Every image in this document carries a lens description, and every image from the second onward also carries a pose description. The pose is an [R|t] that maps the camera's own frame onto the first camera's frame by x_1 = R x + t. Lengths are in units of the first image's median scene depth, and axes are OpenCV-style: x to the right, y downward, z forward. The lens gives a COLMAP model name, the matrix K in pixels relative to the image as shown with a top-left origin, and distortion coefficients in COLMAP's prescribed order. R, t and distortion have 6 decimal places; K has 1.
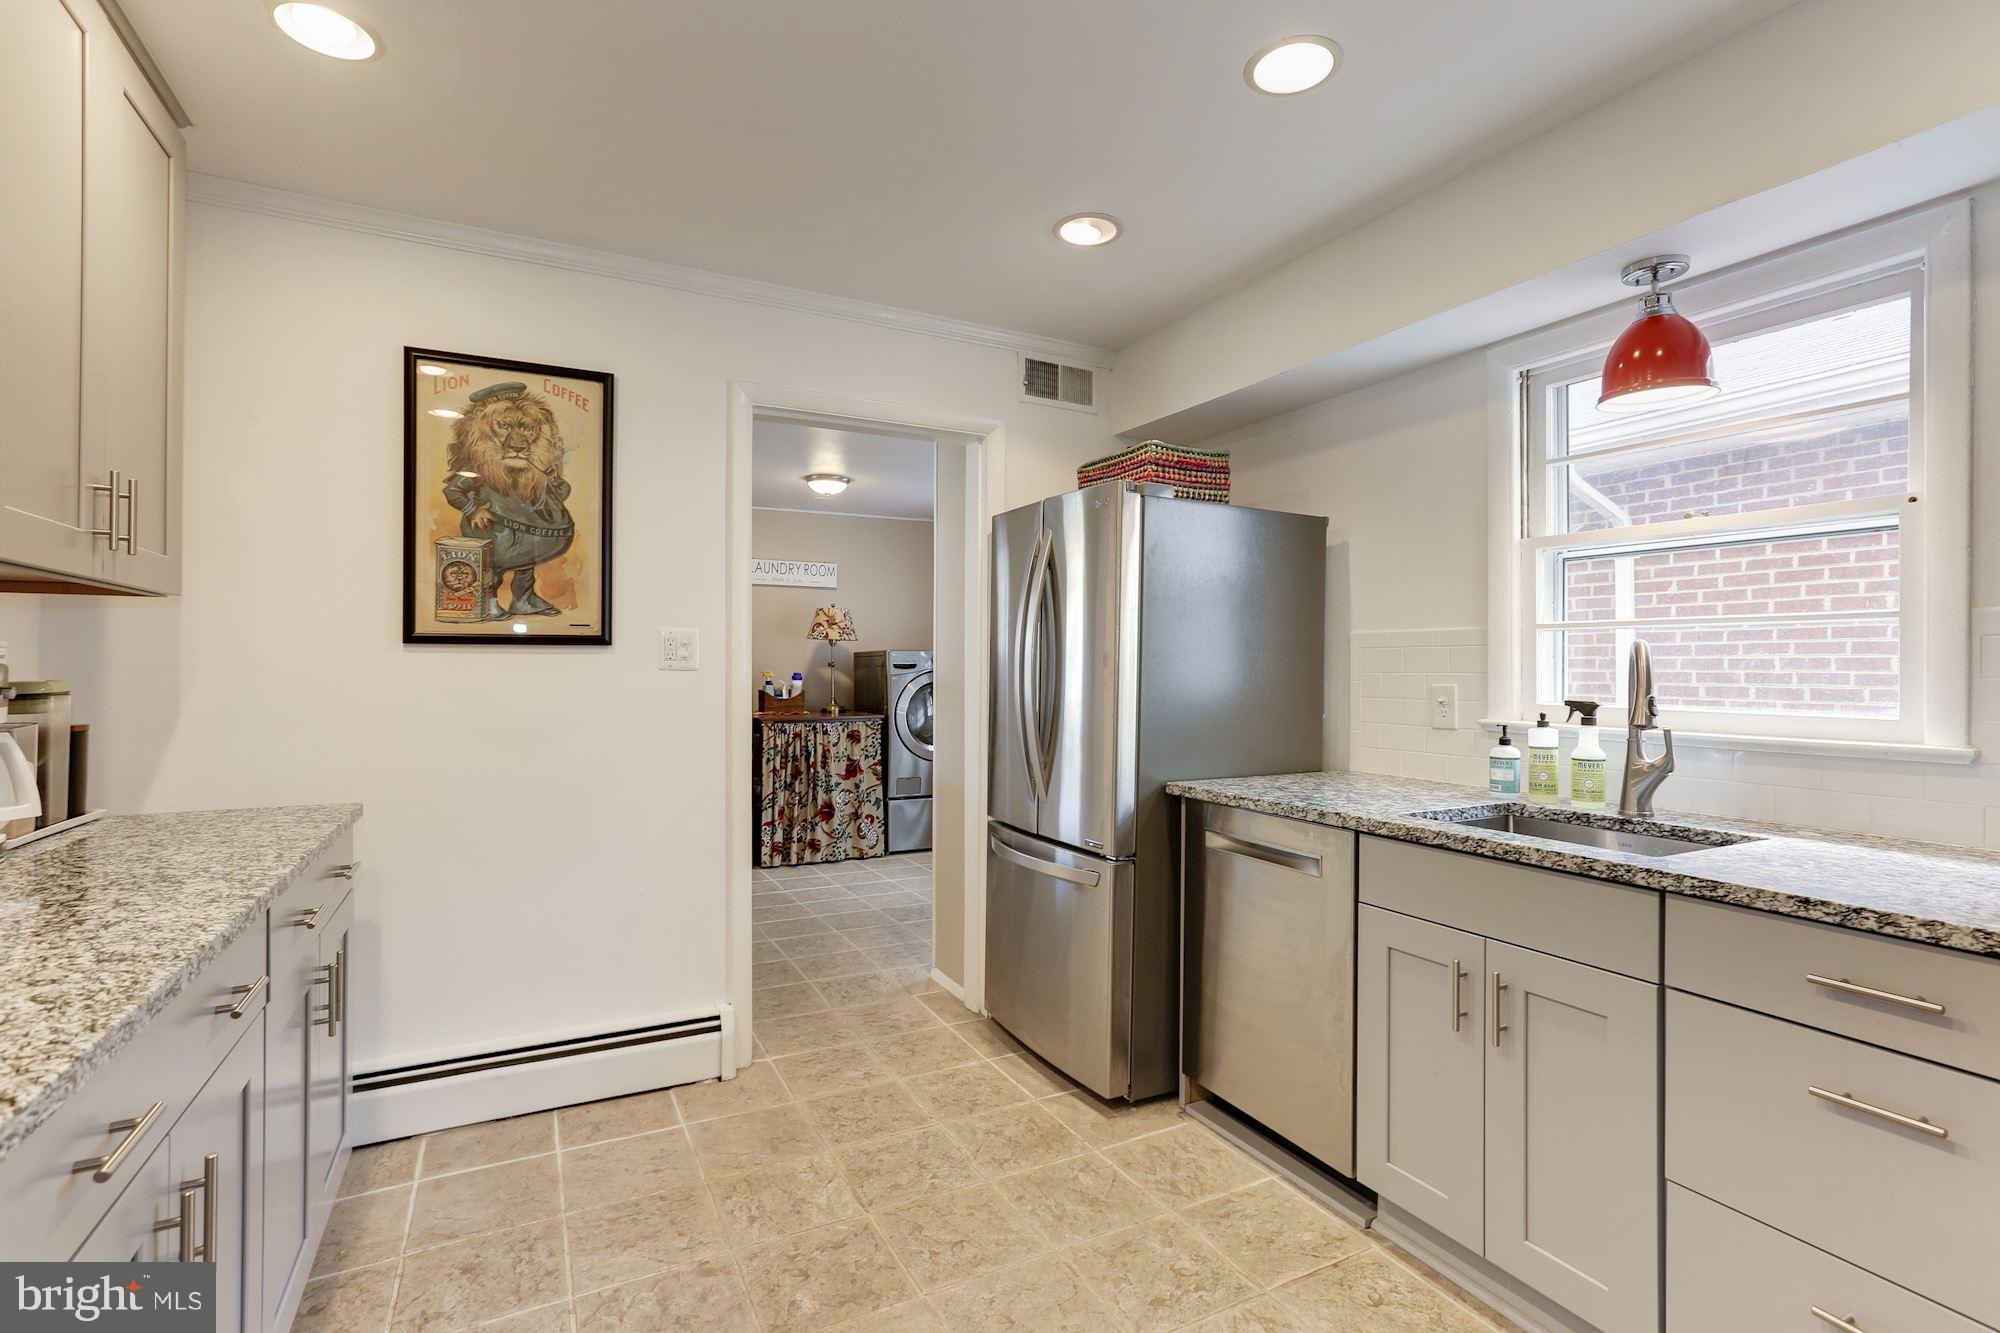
lens RADIAL K [[927.6, 0, 1000.8], [0, 927.6, 661.2], [0, 0, 1]] dist [-0.034199, 0.025437]
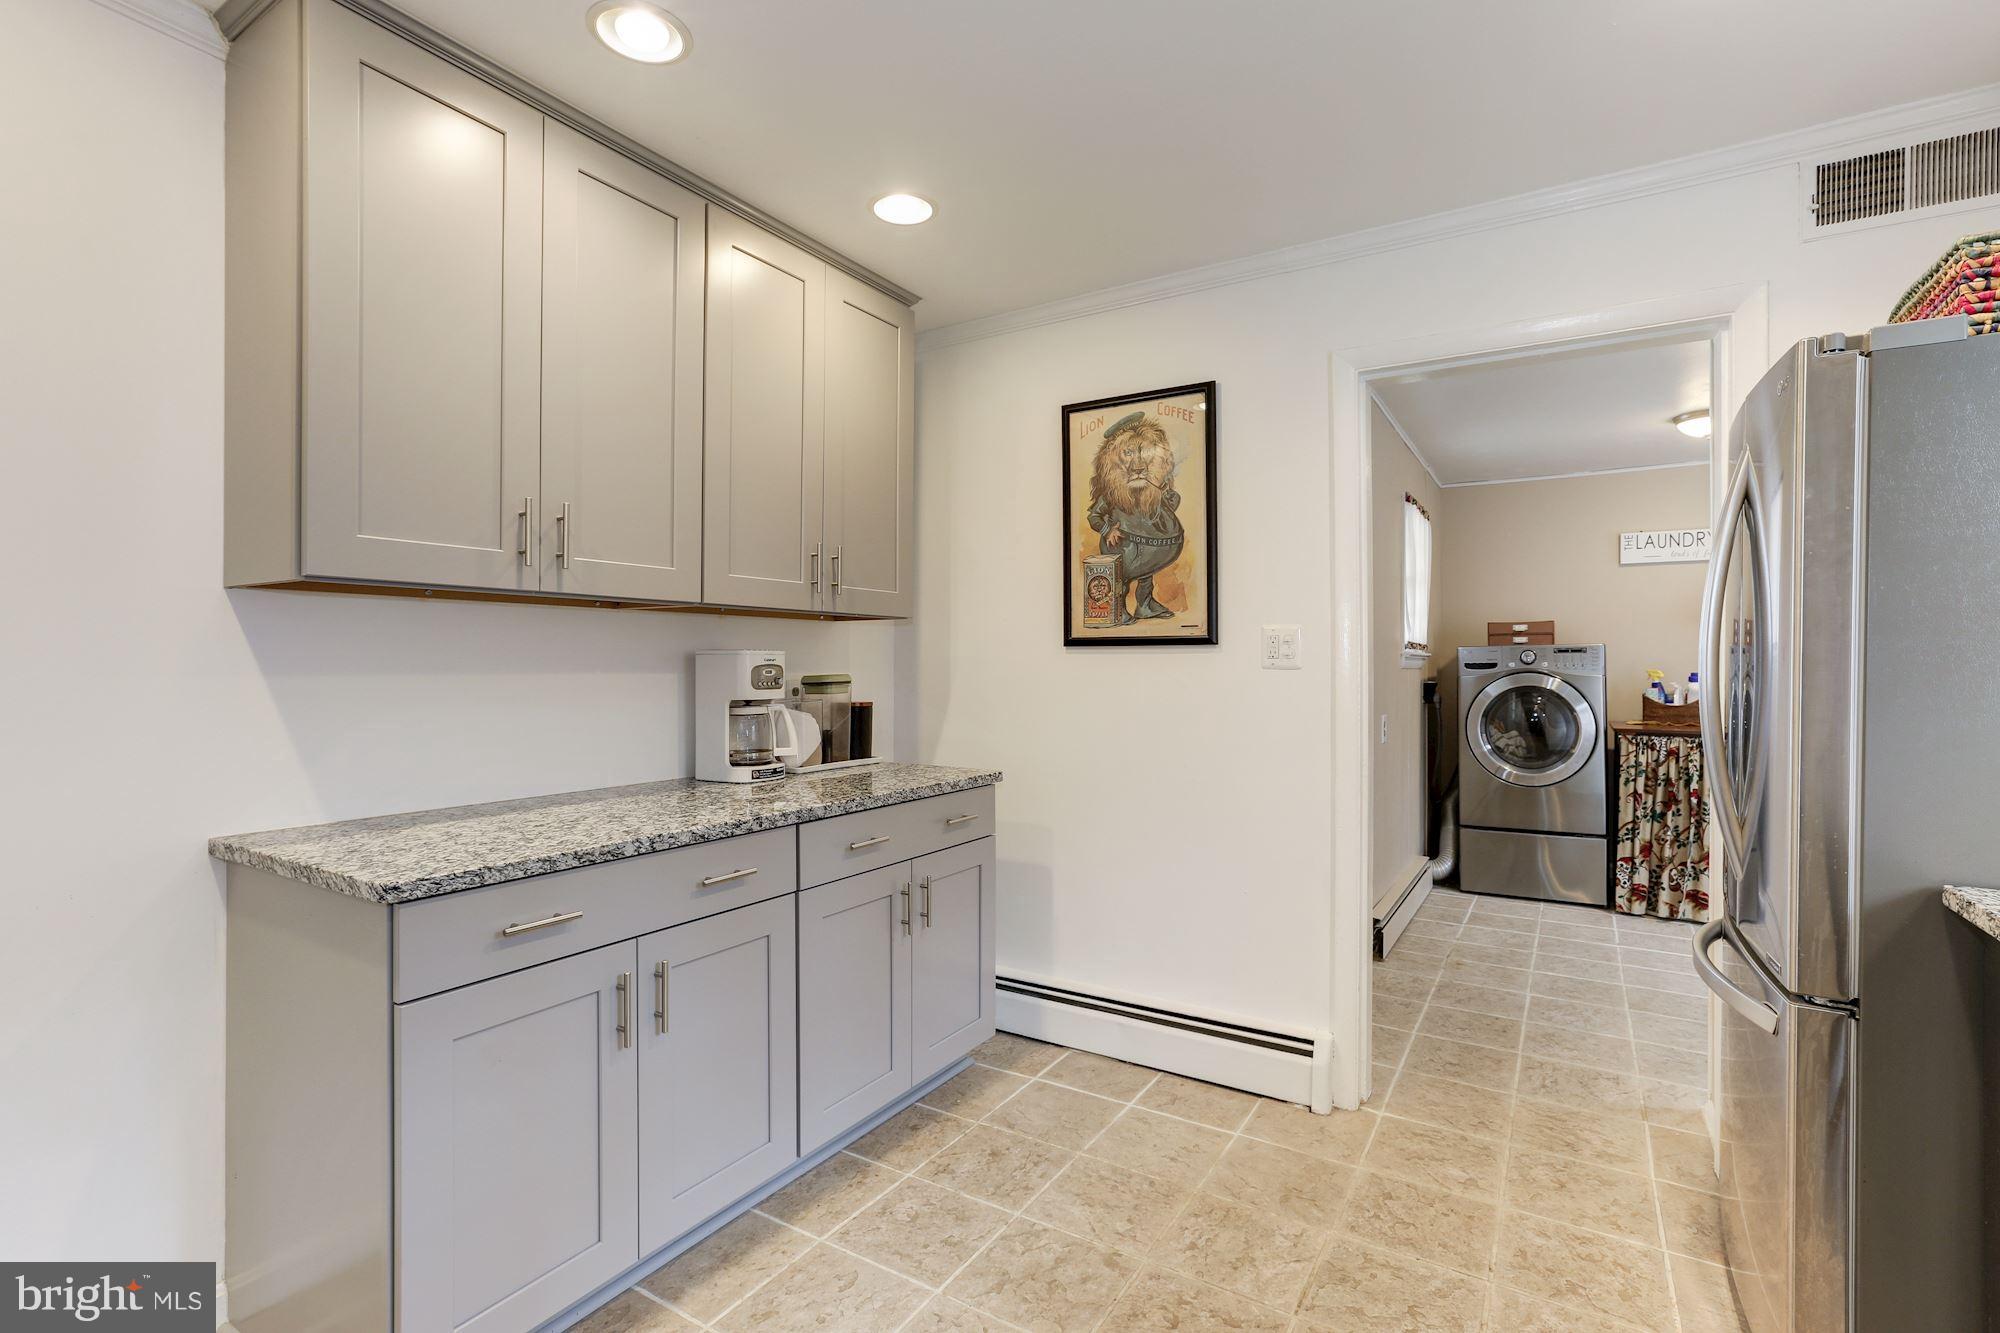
lens RADIAL K [[927.6, 0, 1000.8], [0, 927.6, 661.2], [0, 0, 1]] dist [-0.034199, 0.025437]
pose [[0.509067, -0.002086, -0.860724, 0.359287], [0.004694, 0.999989, 0.000352, 0.000007], [0.860714, -0.004219, 0.509071, 0.278270]]
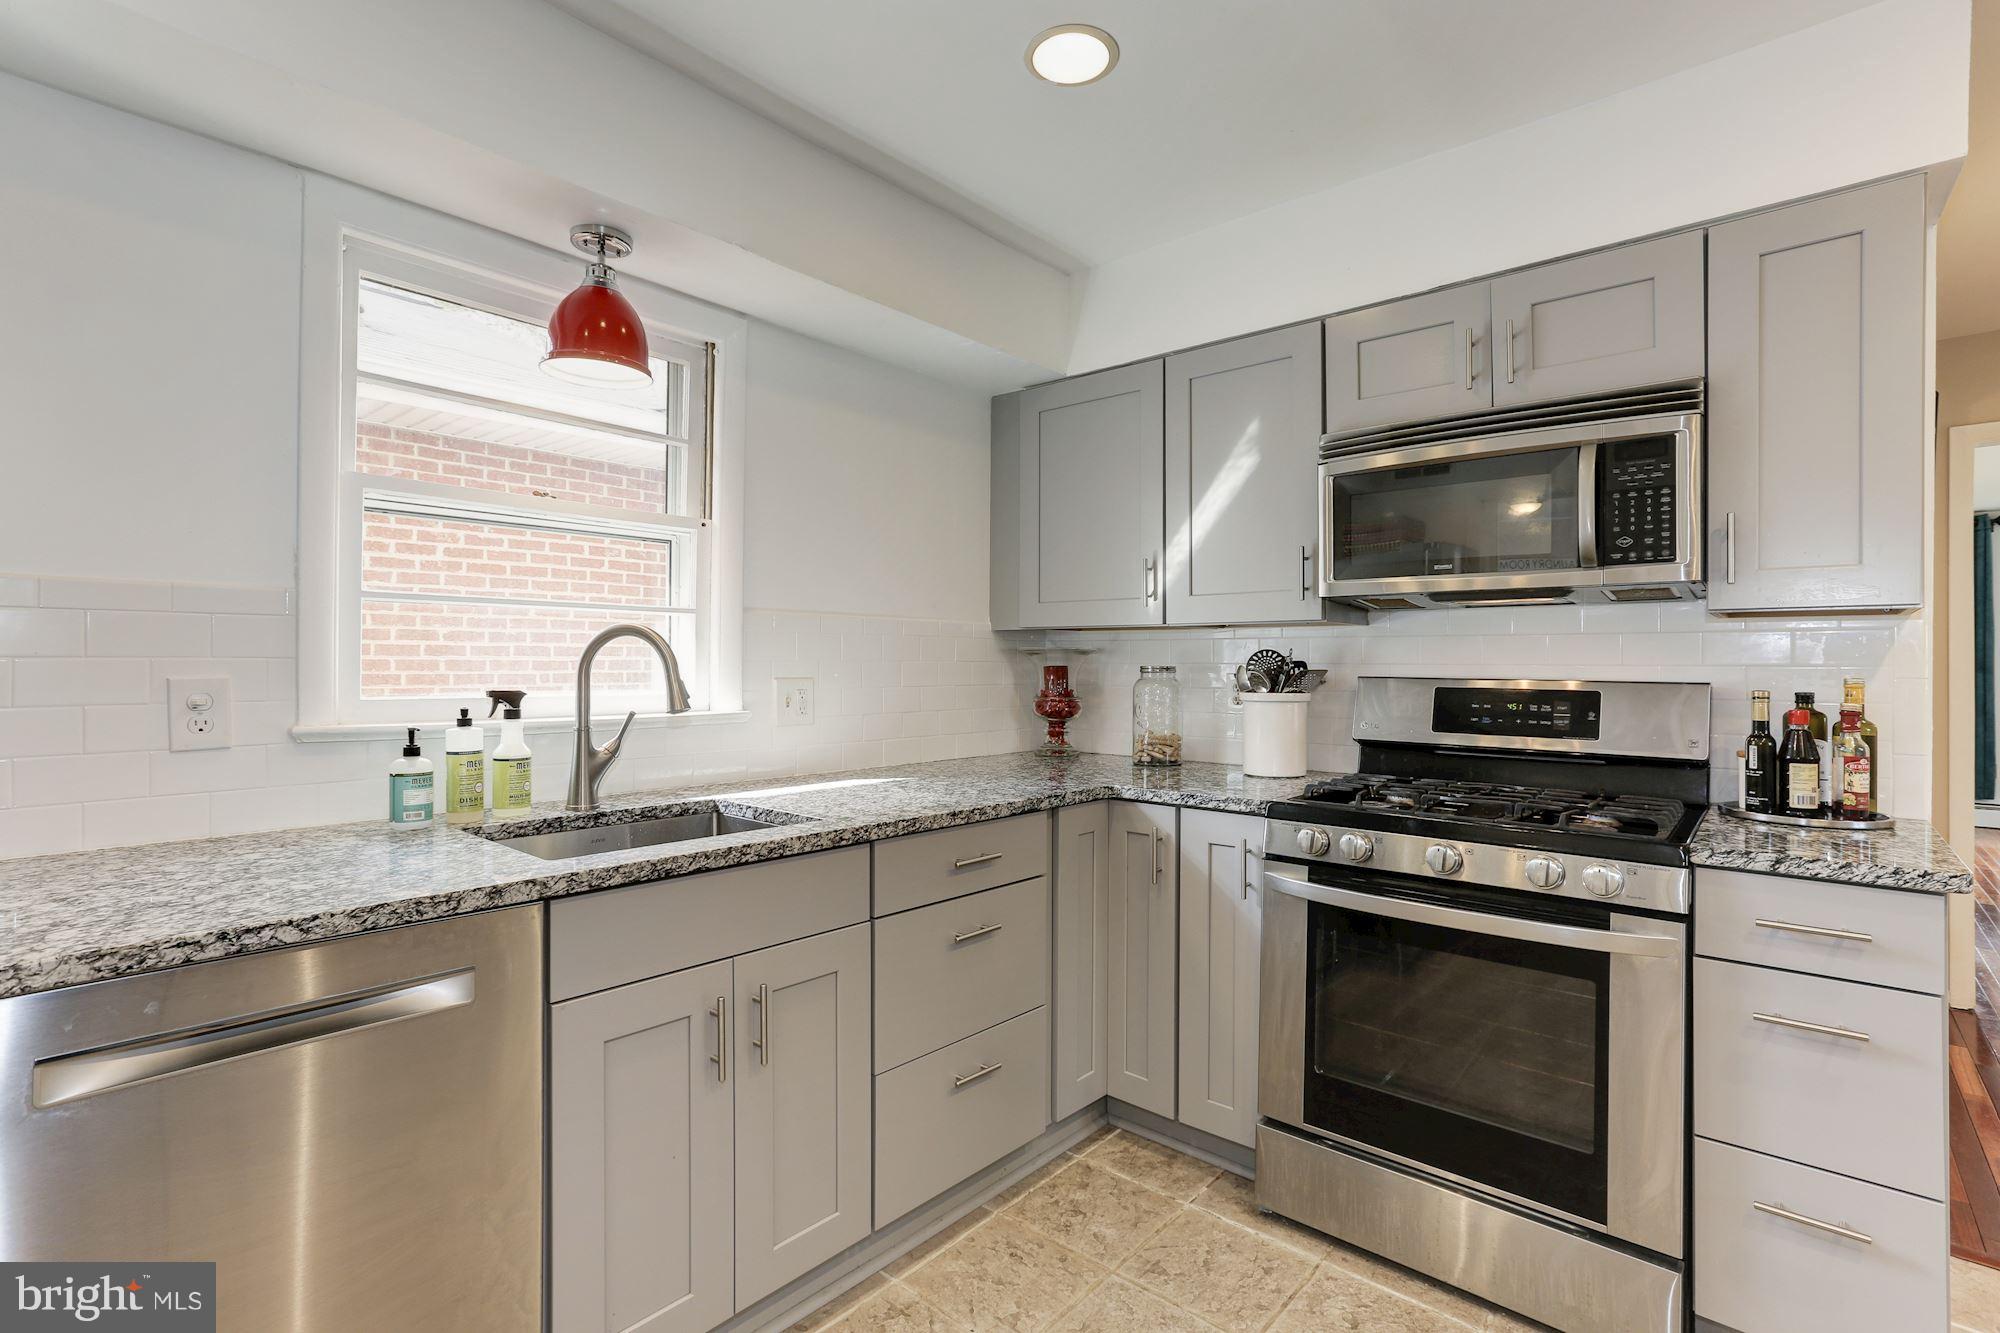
lens RADIAL K [[927.6, 0, 1000.8], [0, 927.6, 661.2], [0, 0, 1]] dist [-0.034199, 0.025437]
pose [[-0.361007, -0.003847, 0.932555, -0.267806], [-0.014711, 0.999891, -0.001570, 0.008879], [-0.932447, -0.014286, -0.361024, 0.735934]]
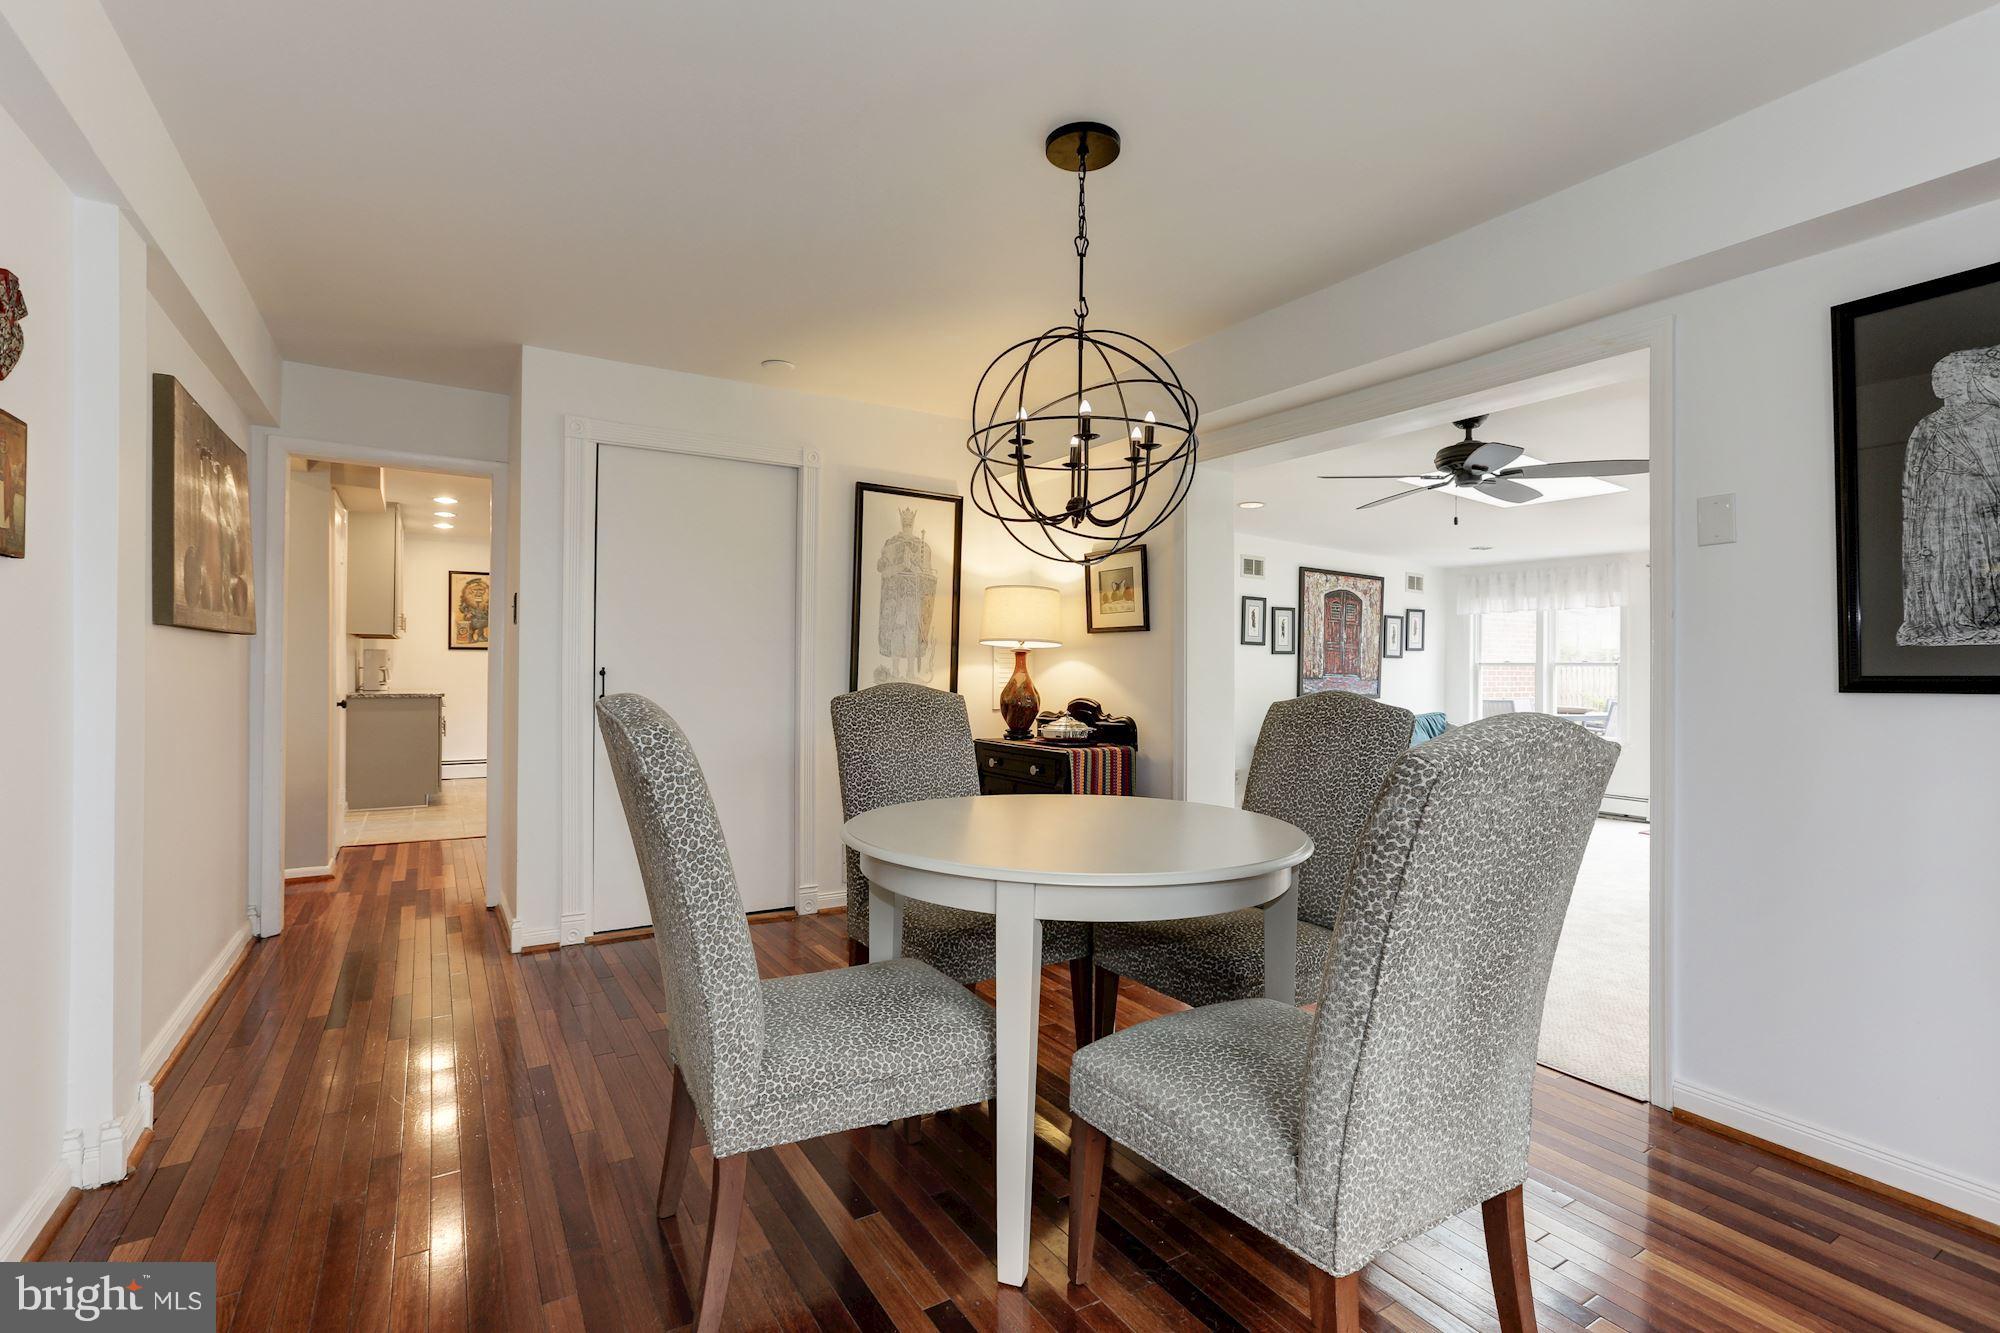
lens RADIAL K [[927.6, 0, 1000.8], [0, 927.6, 661.2], [0, 0, 1]] dist [-0.034199, 0.025437]
pose [[0.997592, -0.002034, 0.069319, 1.275570], [0.001380, 0.999954, 0.009485, -0.004365], [-0.069335, -0.009367, 0.997549, -2.762320]]
